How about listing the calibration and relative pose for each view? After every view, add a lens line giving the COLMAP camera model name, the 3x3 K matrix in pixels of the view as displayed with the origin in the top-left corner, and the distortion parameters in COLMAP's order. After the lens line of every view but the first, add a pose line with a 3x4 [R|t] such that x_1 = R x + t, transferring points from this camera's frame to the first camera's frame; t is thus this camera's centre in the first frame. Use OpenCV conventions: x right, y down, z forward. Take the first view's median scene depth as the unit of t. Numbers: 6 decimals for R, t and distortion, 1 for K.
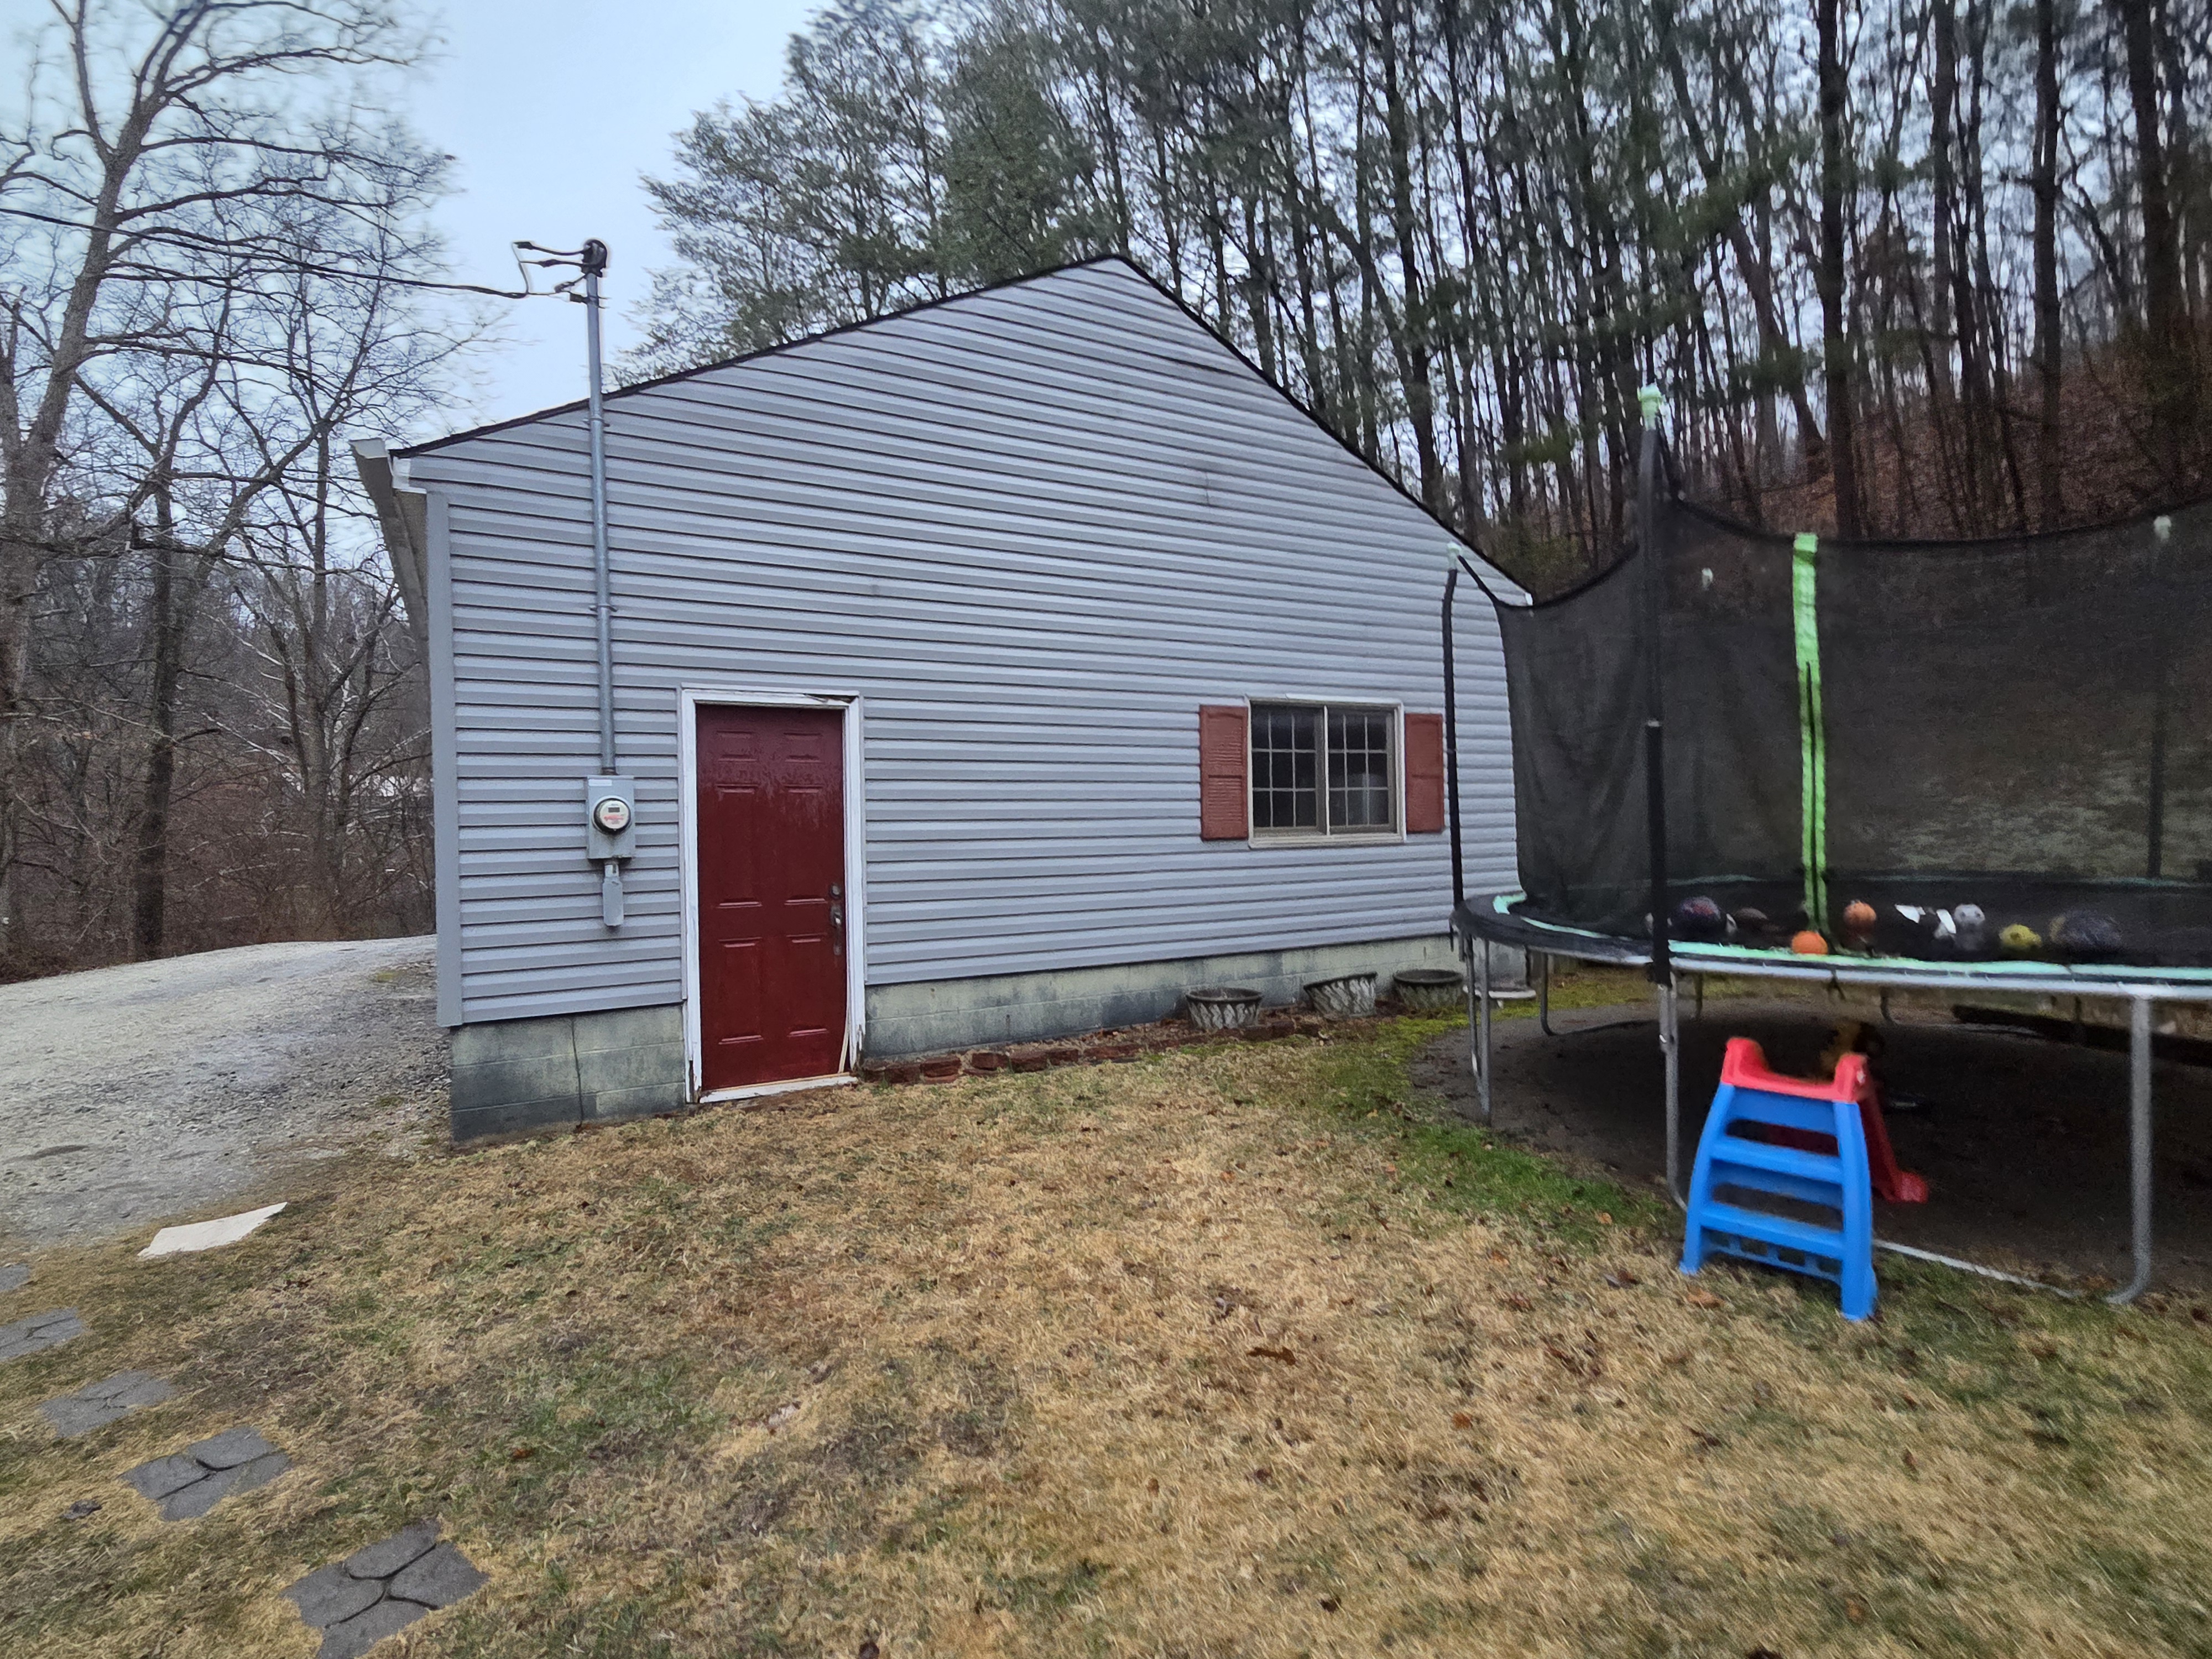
lens RADIAL K [[1109.9, 0, 1106.0], [0, 1109.9, 829.5], [0, 0, 1]] dist [0.004809, 0.001763]
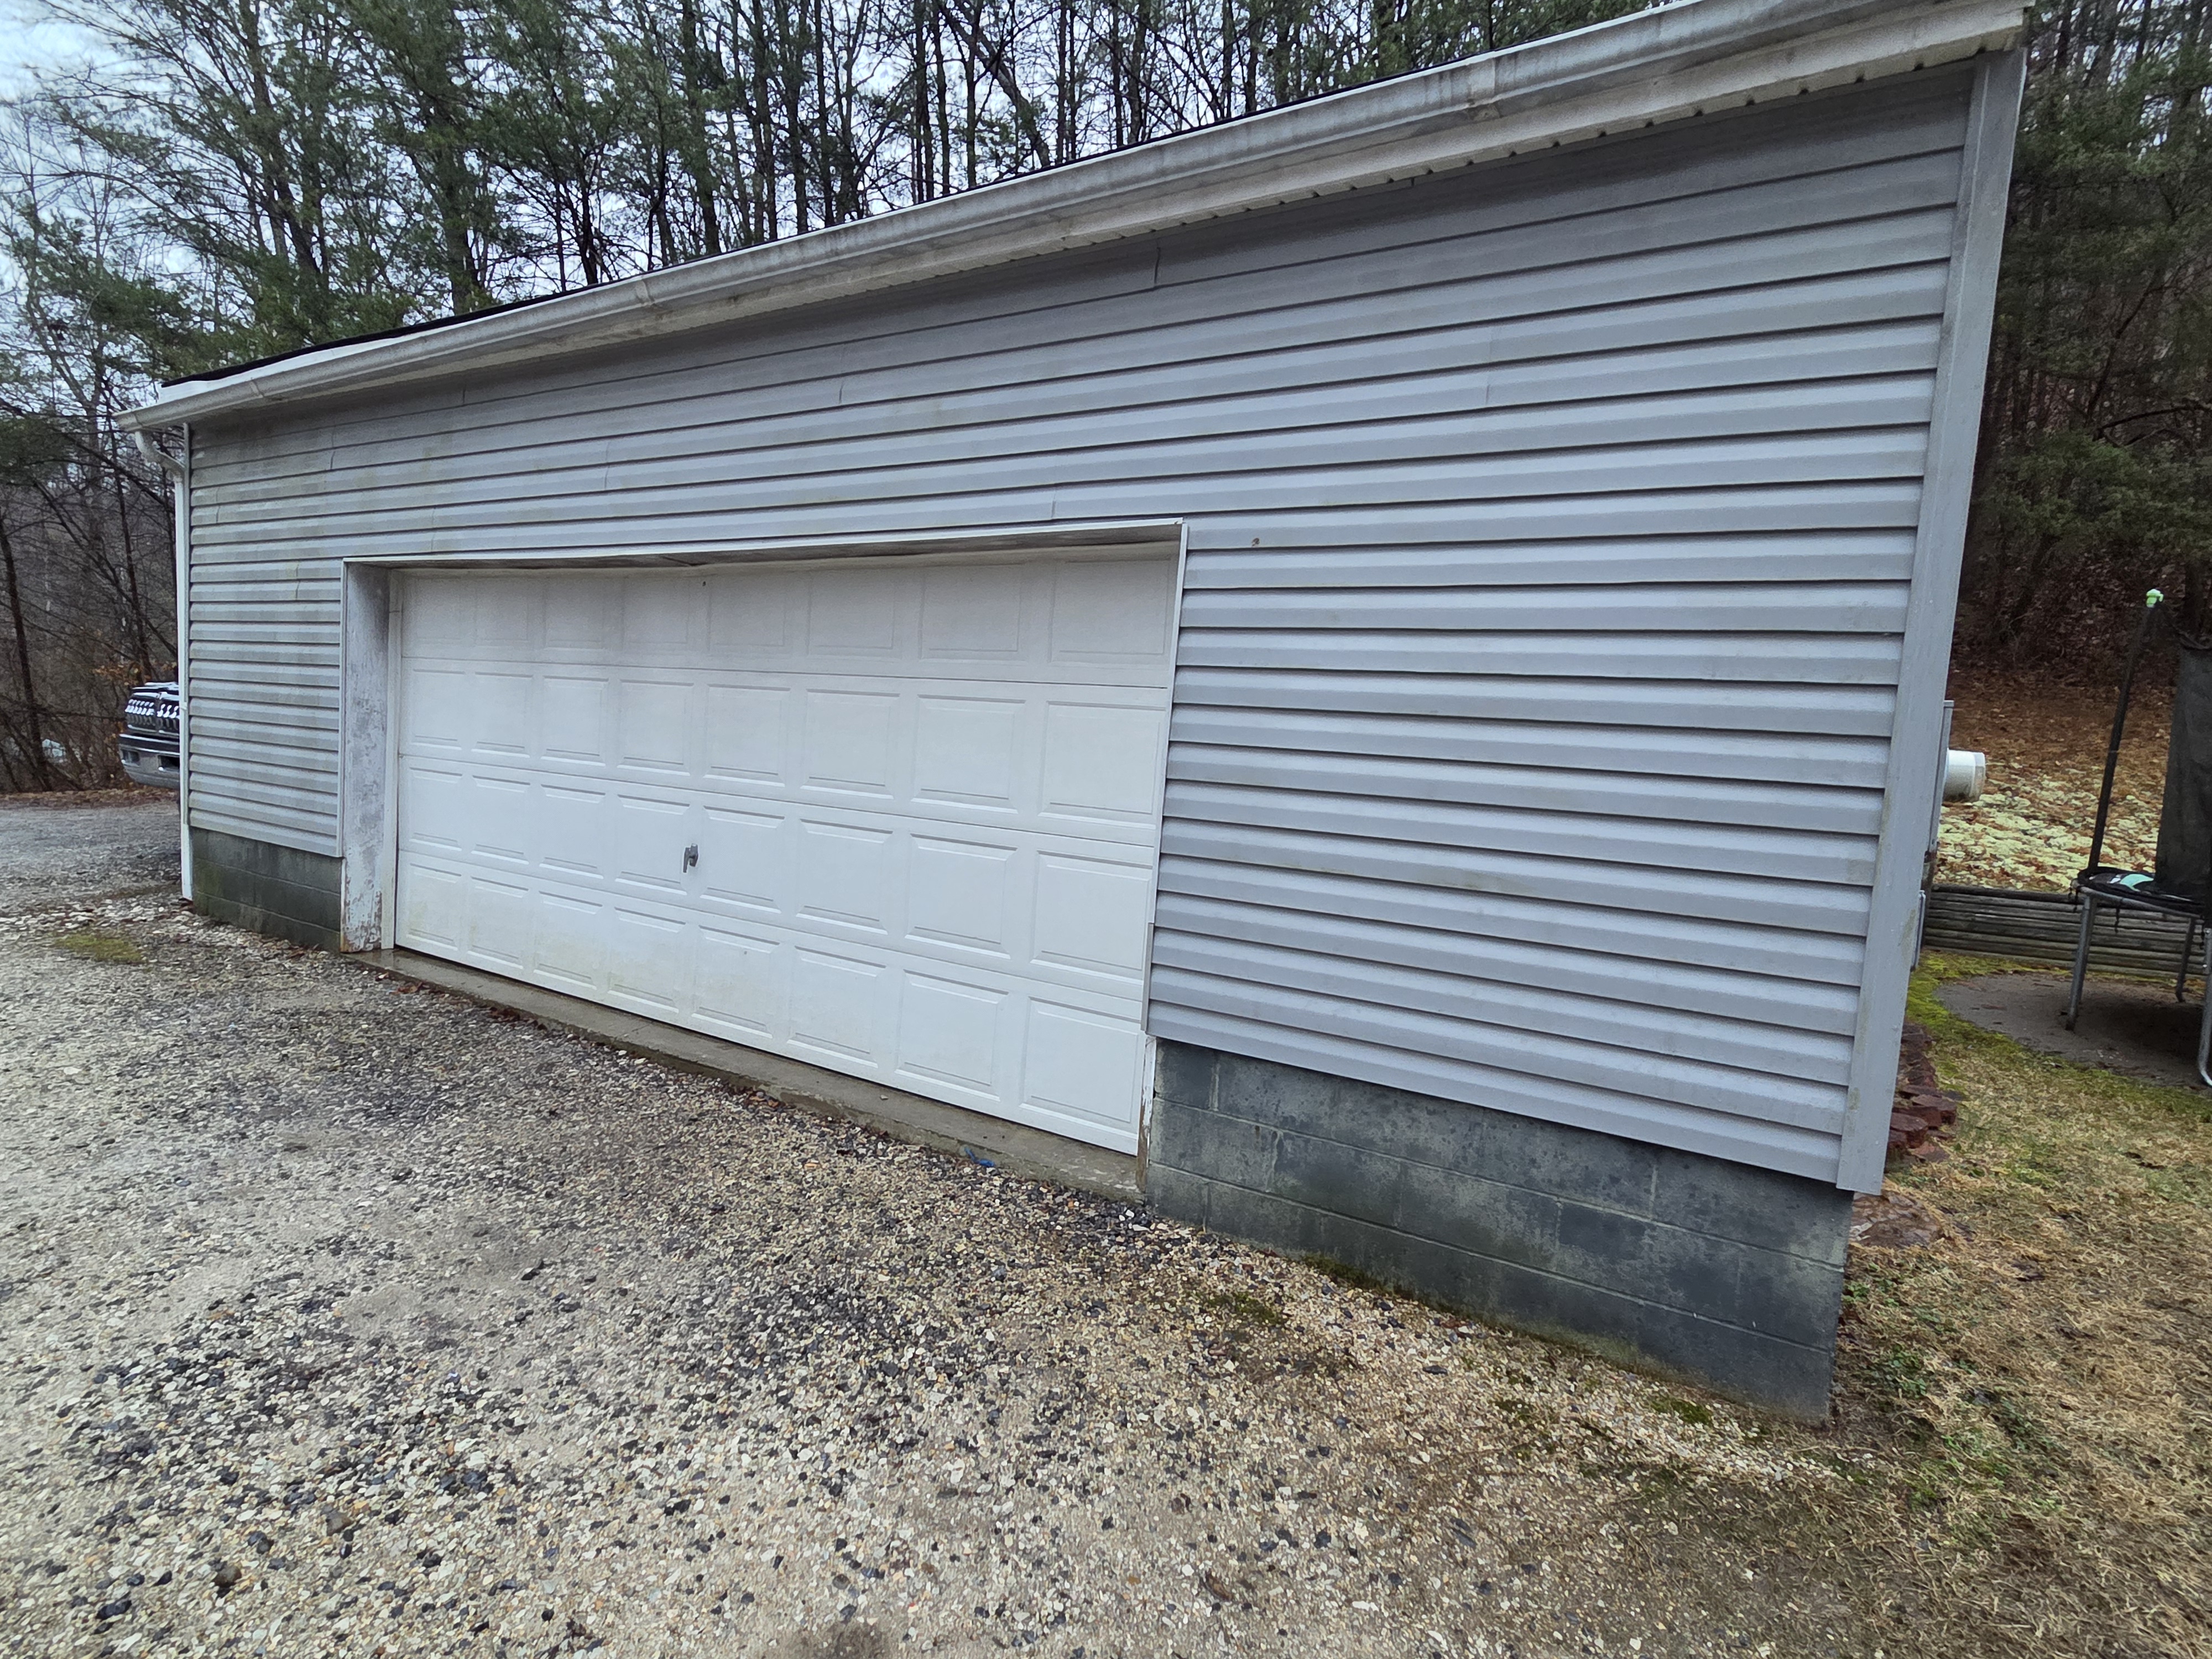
lens RADIAL K [[1103.2, 0, 1106.0], [0, 1103.2, 829.5], [0, 0, 1]] dist [-0.000487, 0.001489]
pose [[0.863793, 0.042338, 0.502065, -0.950719], [-0.086164, 0.994197, 0.064405, 0.013223], [-0.496425, -0.098893, 0.862428, 0.635370]]
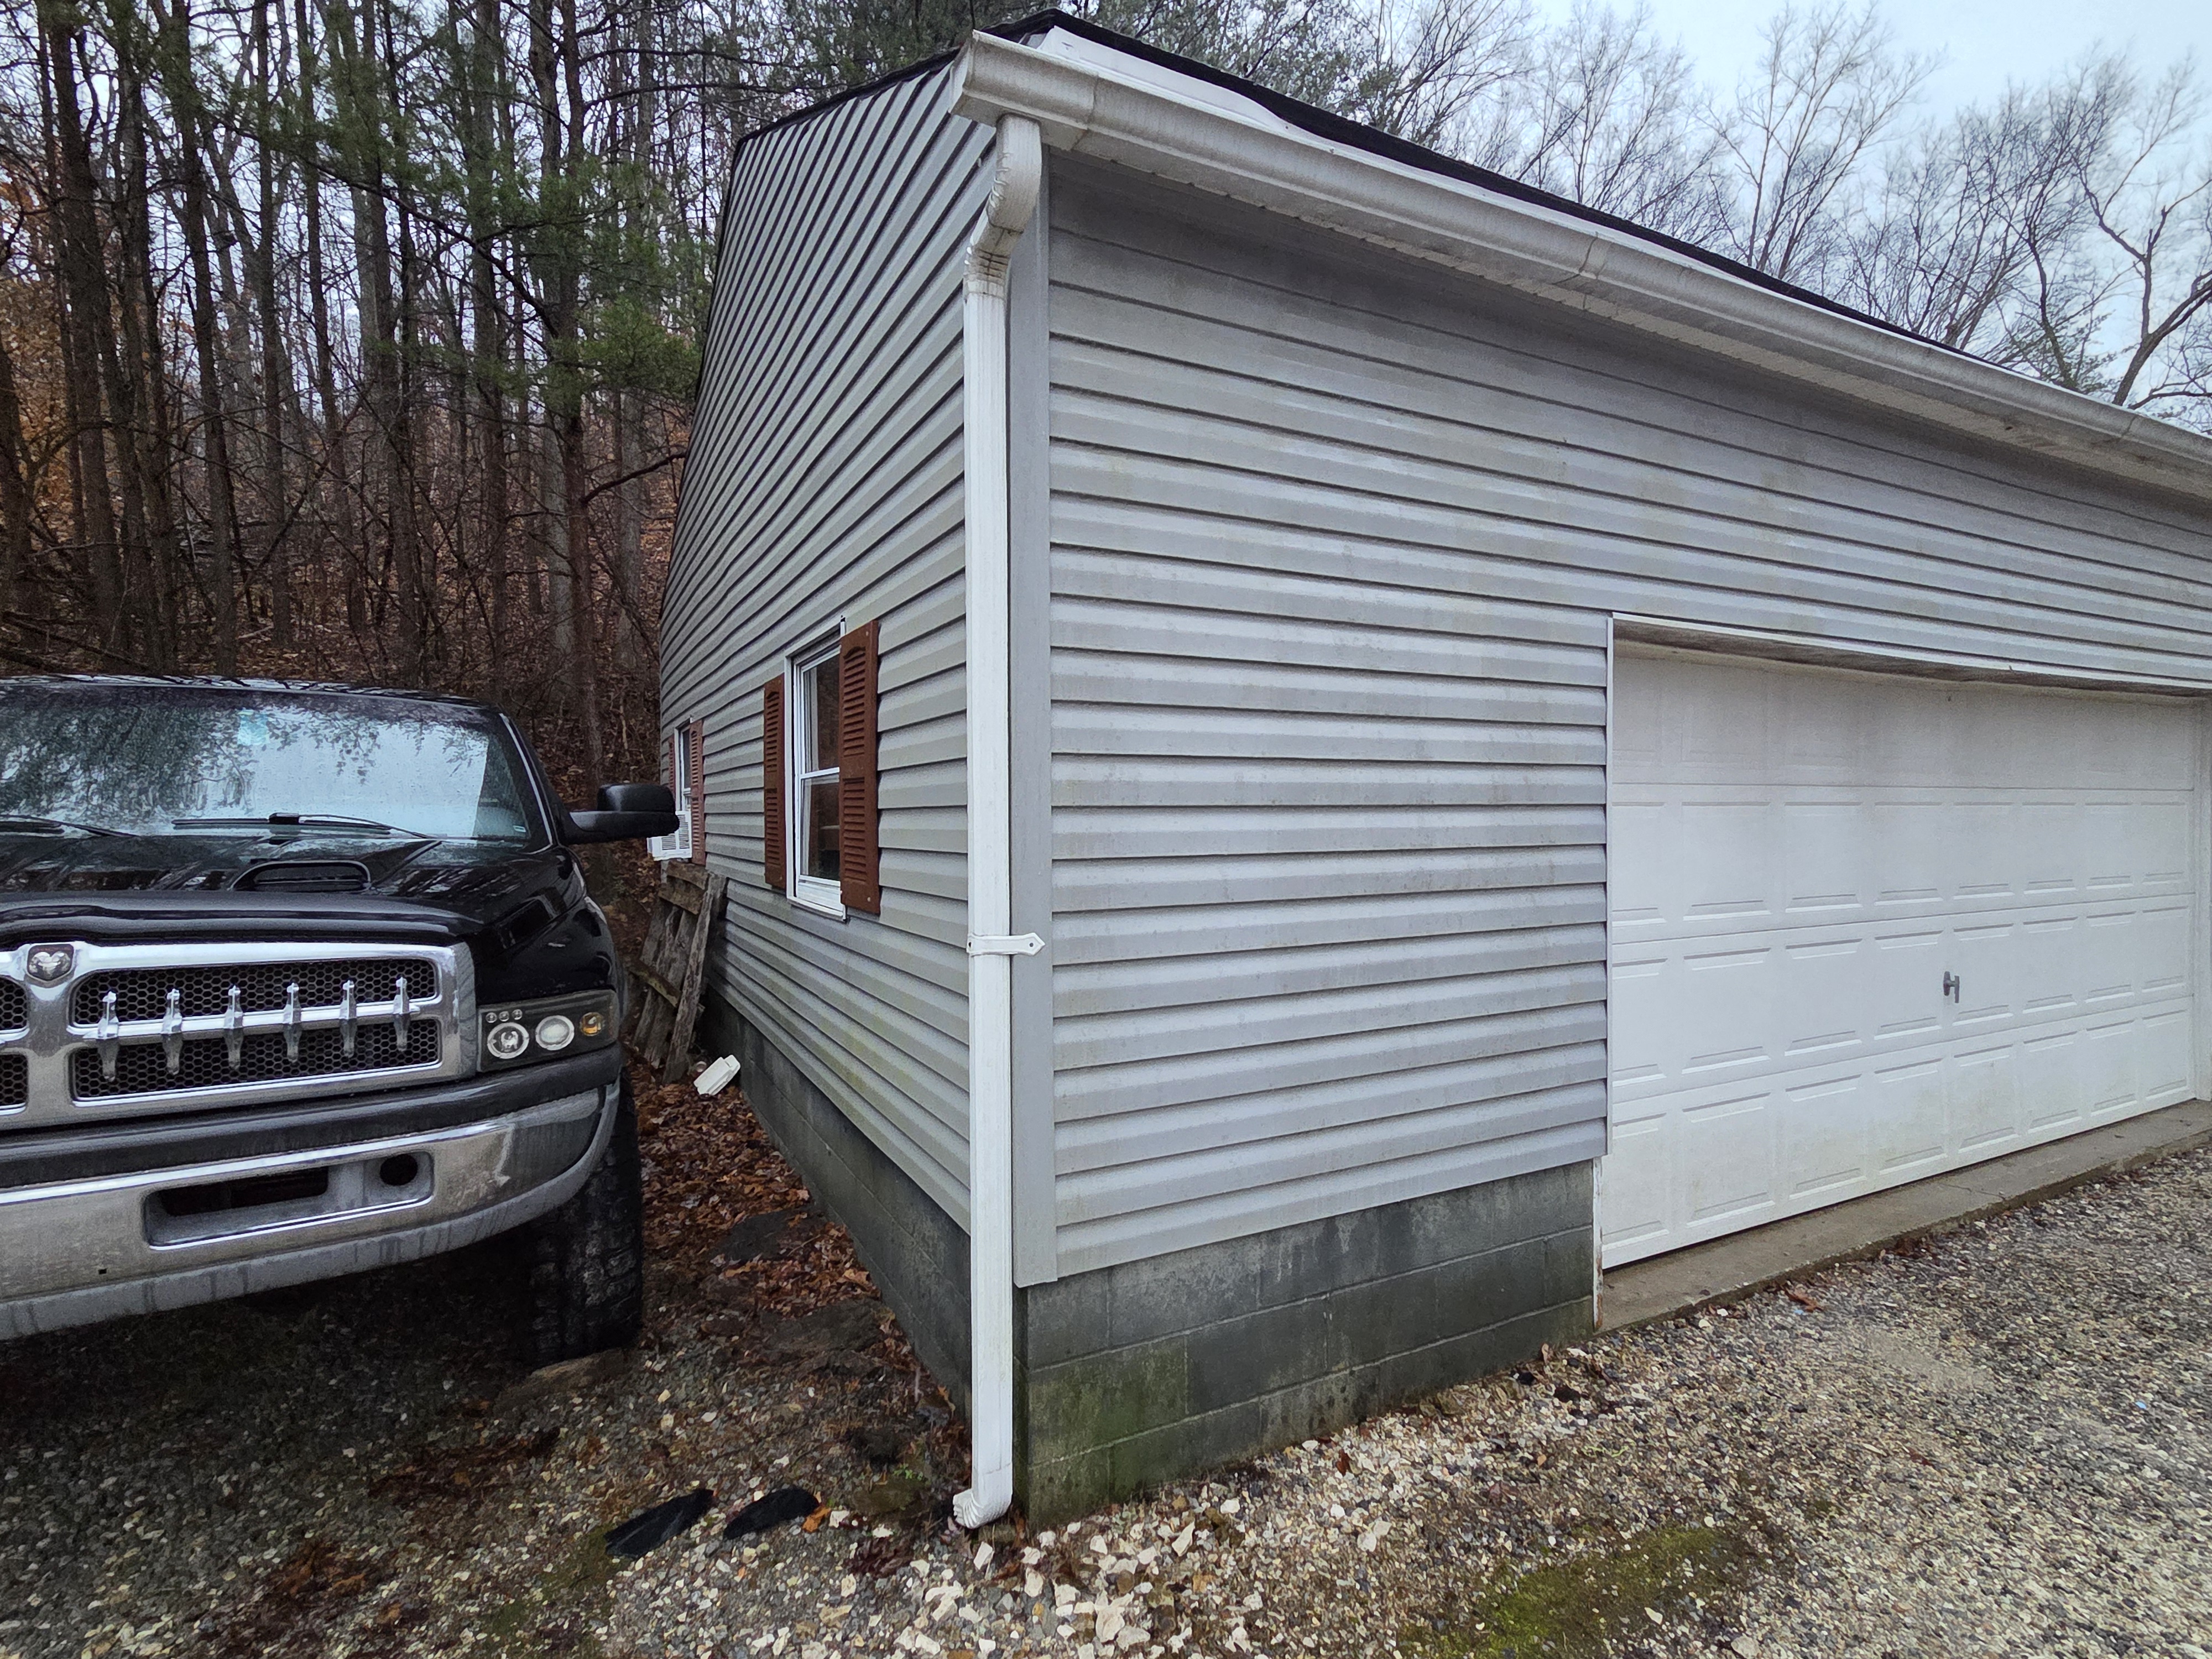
lens RADIAL K [[1103.2, 0, 1106.0], [0, 1103.2, 829.5], [0, 0, 1]] dist [-0.000487, 0.001489]
pose [[0.024586, 0.006176, 0.999679, -1.569454], [0.006469, 0.999959, -0.006337, 0.004822], [-0.999677, 0.006623, 0.024546, 2.011266]]
